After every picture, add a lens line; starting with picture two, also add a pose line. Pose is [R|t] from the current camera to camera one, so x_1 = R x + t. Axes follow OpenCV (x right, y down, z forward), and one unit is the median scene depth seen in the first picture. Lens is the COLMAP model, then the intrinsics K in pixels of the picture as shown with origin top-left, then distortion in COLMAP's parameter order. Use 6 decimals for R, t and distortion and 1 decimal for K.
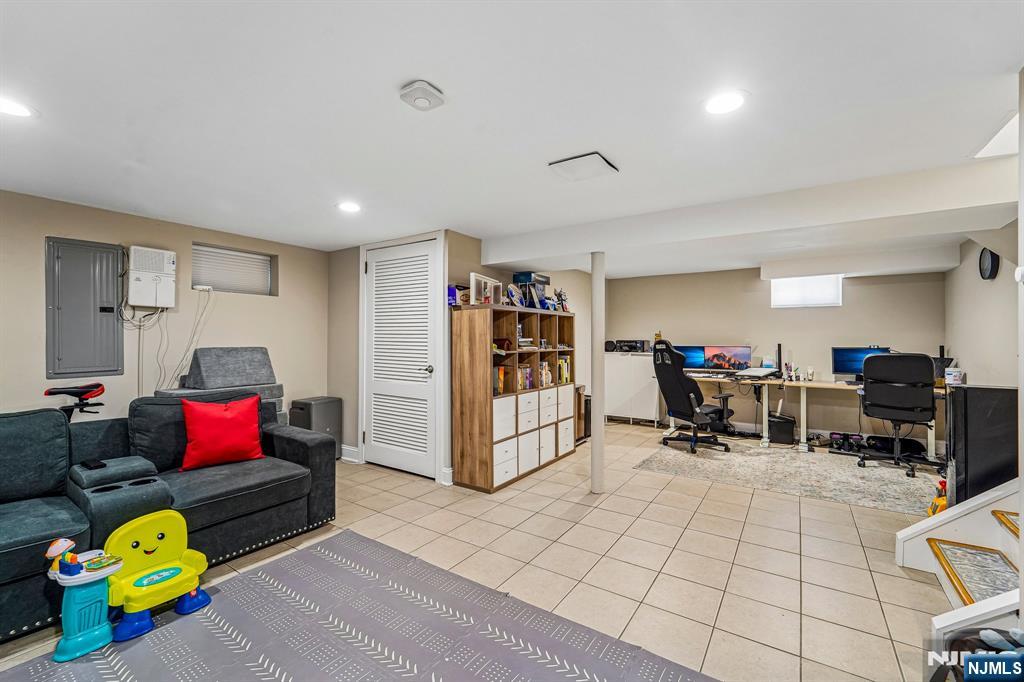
lens RADIAL K [[423.6, 0, 516.8], [0, 423.6, 336.6], [0, 0, 1]] dist [-0.008961, -0.000304]
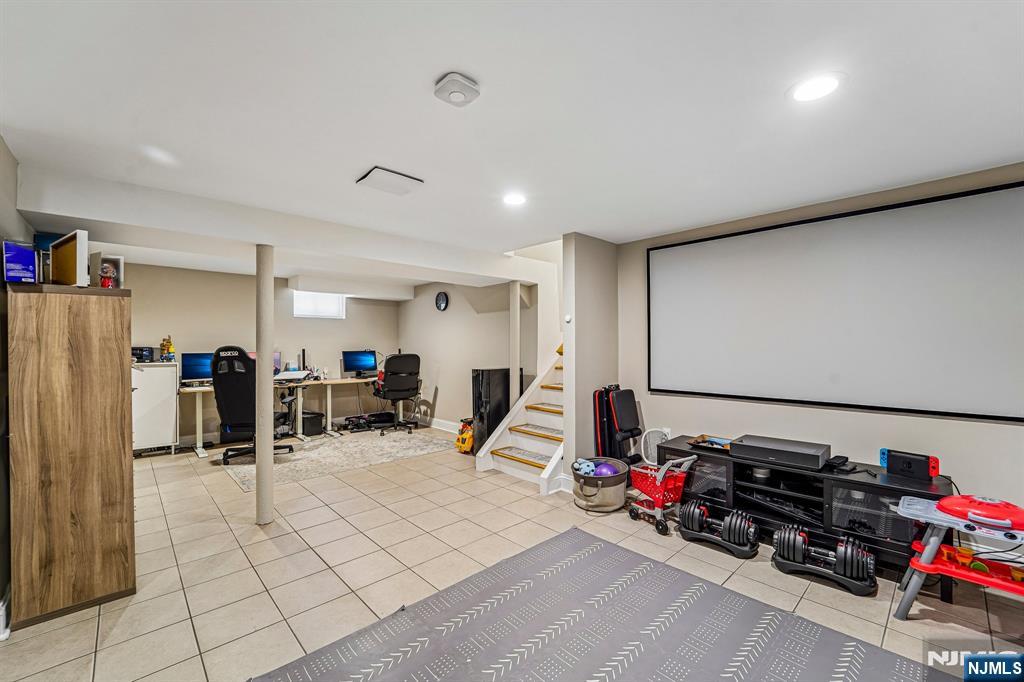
lens RADIAL K [[419.0, 0, 513.9], [0, 419.0, 337.0], [0, 0, 1]] dist [-0.013560, 0.000239]
pose [[0.223003, 0.014296, 0.974713, -0.387693], [-0.002774, 0.999898, -0.014030, -0.000892], [-0.974814, 0.000425, 0.223020, 0.228636]]
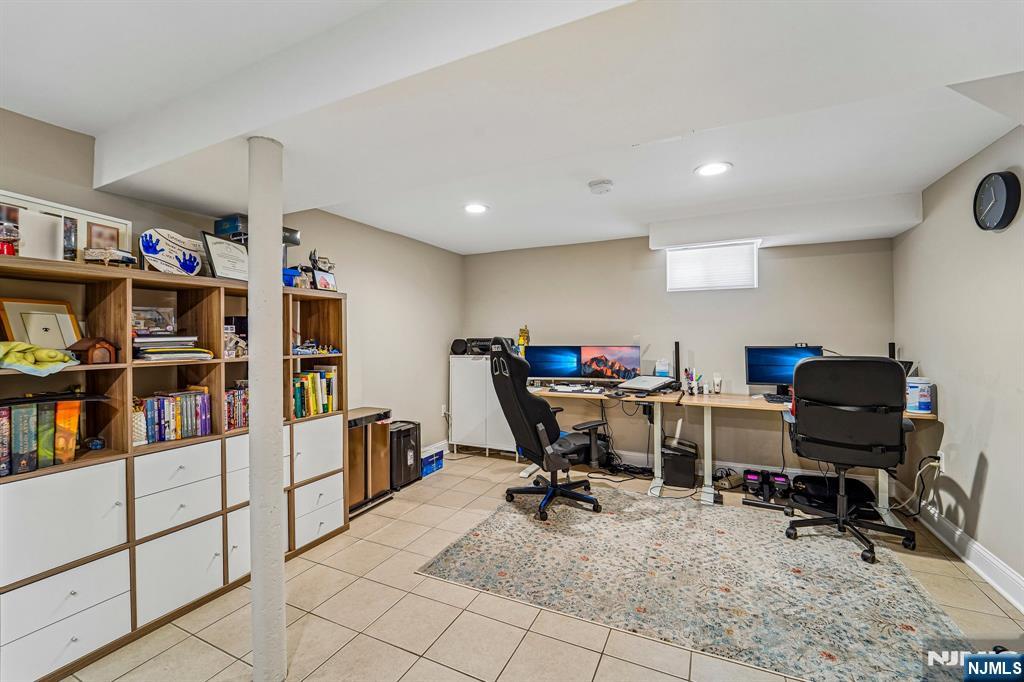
lens RADIAL K [[419.5, 0, 512.9], [0, 419.5, 338.7], [0, 0, 1]] dist [-0.005843, -0.000595]
pose [[0.989556, -0.008064, 0.143926, 0.280469], [0.006907, 0.999940, 0.008533, 0.004347], [-0.143986, -0.007450, 0.989552, 0.388542]]
